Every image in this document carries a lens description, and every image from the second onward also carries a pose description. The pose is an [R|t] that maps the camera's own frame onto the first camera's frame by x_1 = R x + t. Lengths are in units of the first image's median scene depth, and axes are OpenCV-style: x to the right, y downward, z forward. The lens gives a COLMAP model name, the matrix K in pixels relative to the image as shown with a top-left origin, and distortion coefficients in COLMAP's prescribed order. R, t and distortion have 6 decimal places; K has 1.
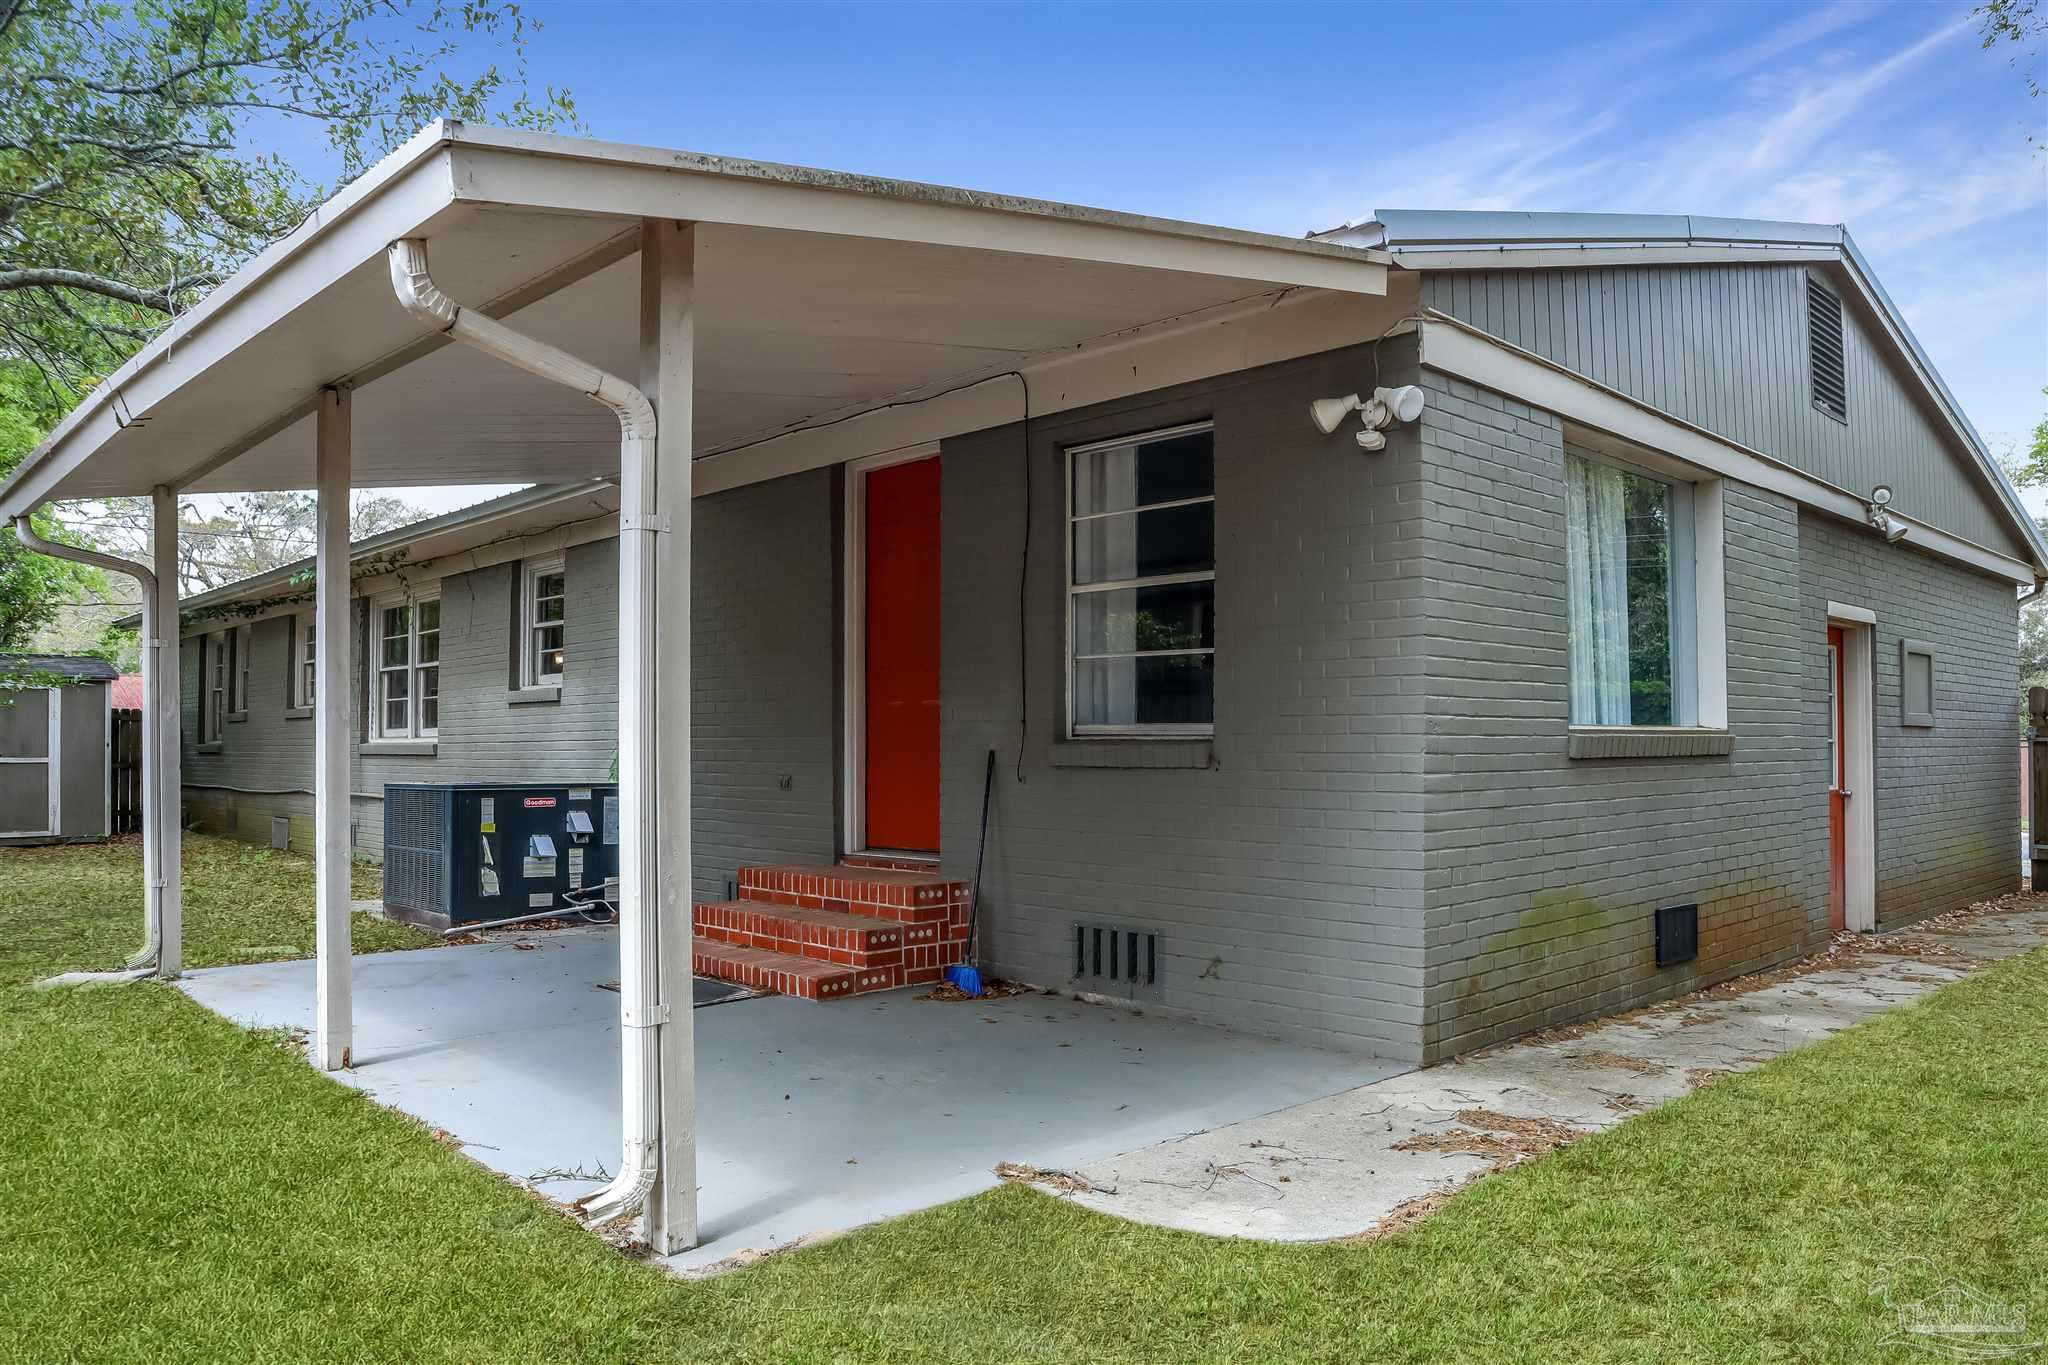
lens RADIAL K [[1448.3, 0, 974.3], [0, 1448.3, 707.6], [0, 0, 1]] dist [-0.134198, 0.108826]
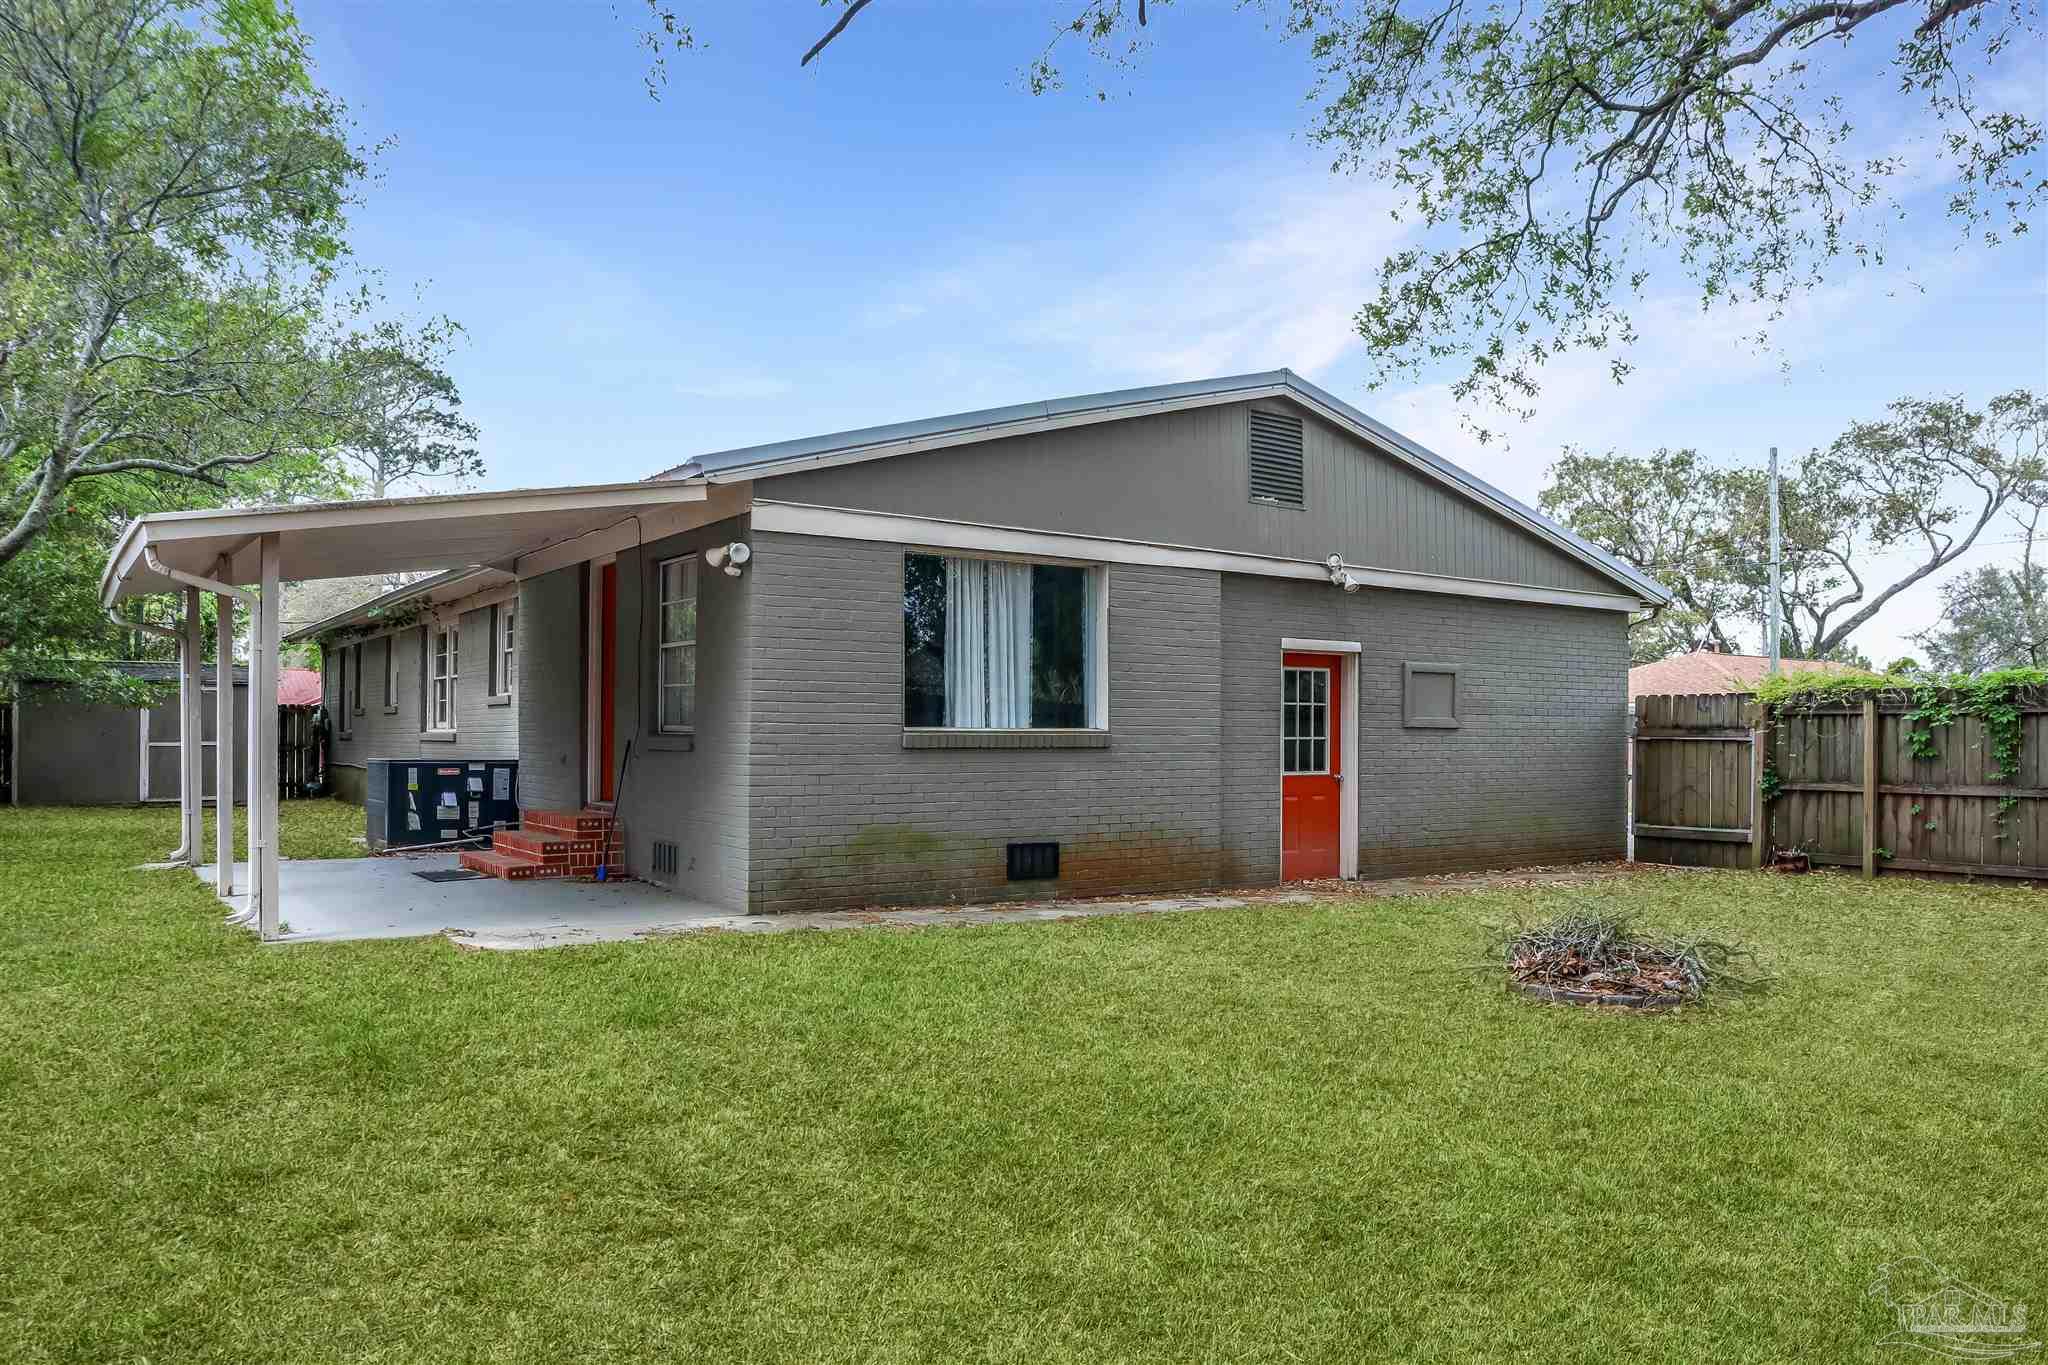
lens RADIAL K [[1448.3, 0, 974.3], [0, 1448.3, 707.6], [0, 0, 1]] dist [-0.134198, 0.108826]
pose [[0.987845, 0.003255, -0.155405, 0.512441], [-0.002177, 0.999972, 0.007106, -0.016001], [0.155424, -0.006682, 0.987825, -0.454160]]
